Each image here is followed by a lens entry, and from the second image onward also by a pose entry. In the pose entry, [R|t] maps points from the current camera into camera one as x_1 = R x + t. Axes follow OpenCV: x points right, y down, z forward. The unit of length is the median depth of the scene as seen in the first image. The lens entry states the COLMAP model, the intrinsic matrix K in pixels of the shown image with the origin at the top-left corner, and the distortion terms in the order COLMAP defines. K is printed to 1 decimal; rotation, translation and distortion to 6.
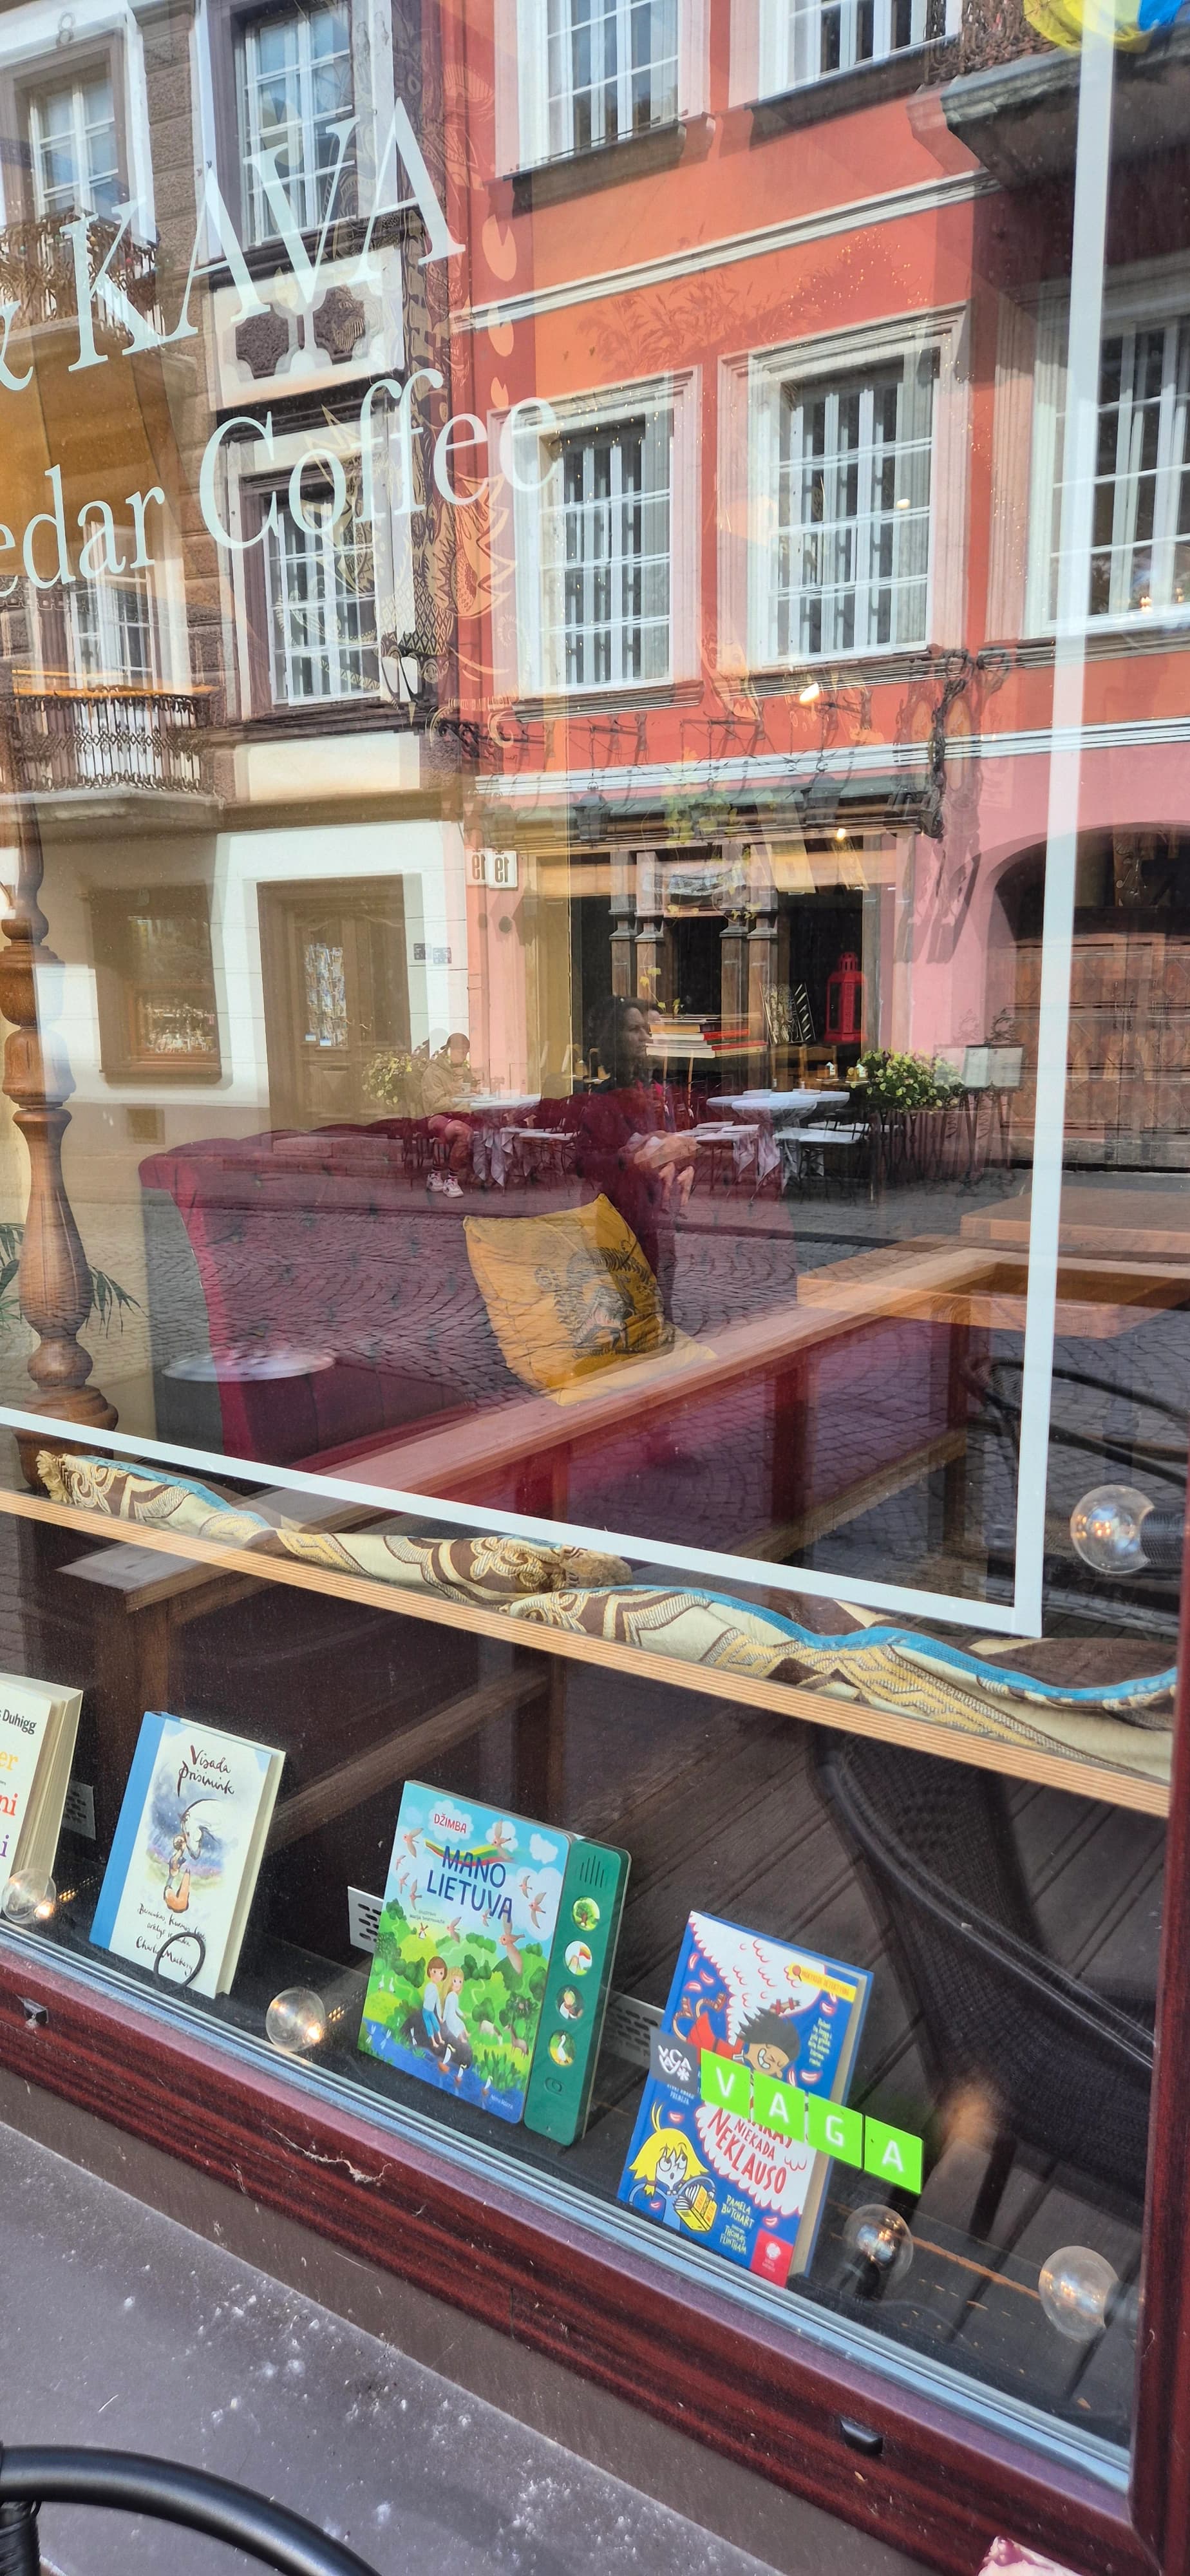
lens RADIAL K [[1803.2, 0, 633.2], [0, 1803.2, 1276.0], [0, 0, 1]] dist [0.087020, -0.088256]
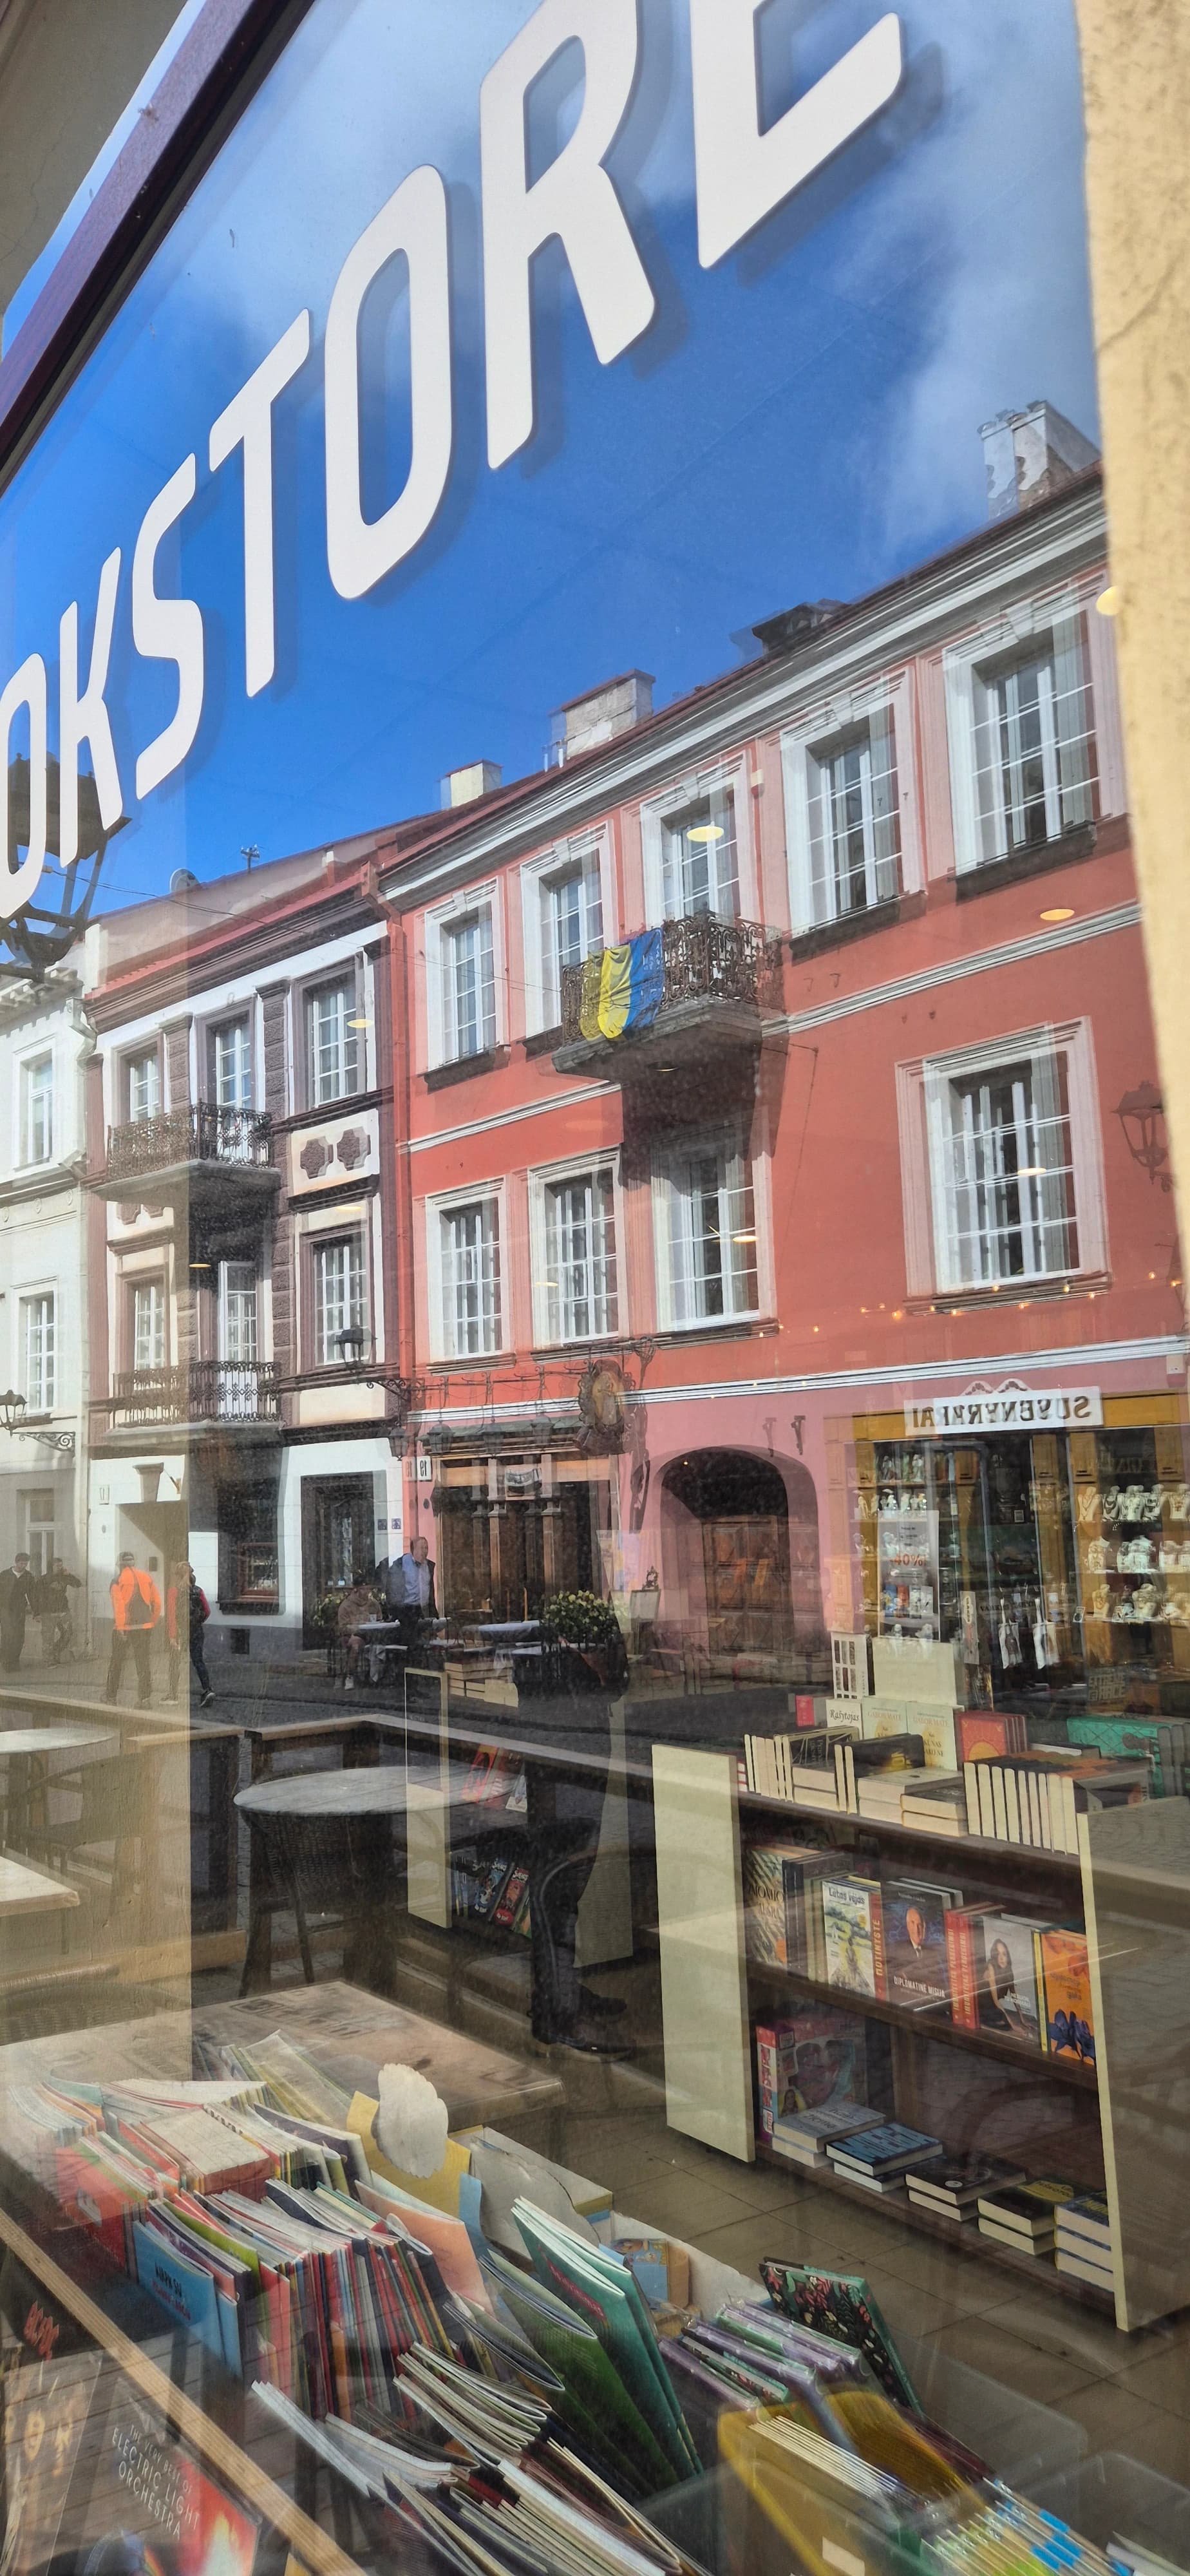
lens RADIAL K [[1708.2, 0, 580.6], [0, 1708.2, 1281.7], [0, 0, 1]] dist [0.073245, -0.059447]
pose [[0.963035, -0.032066, -0.267461, 0.458424], [-0.052678, 0.951303, -0.303724, 0.055534], [0.264176, 0.306586, 0.914448, -0.329647]]
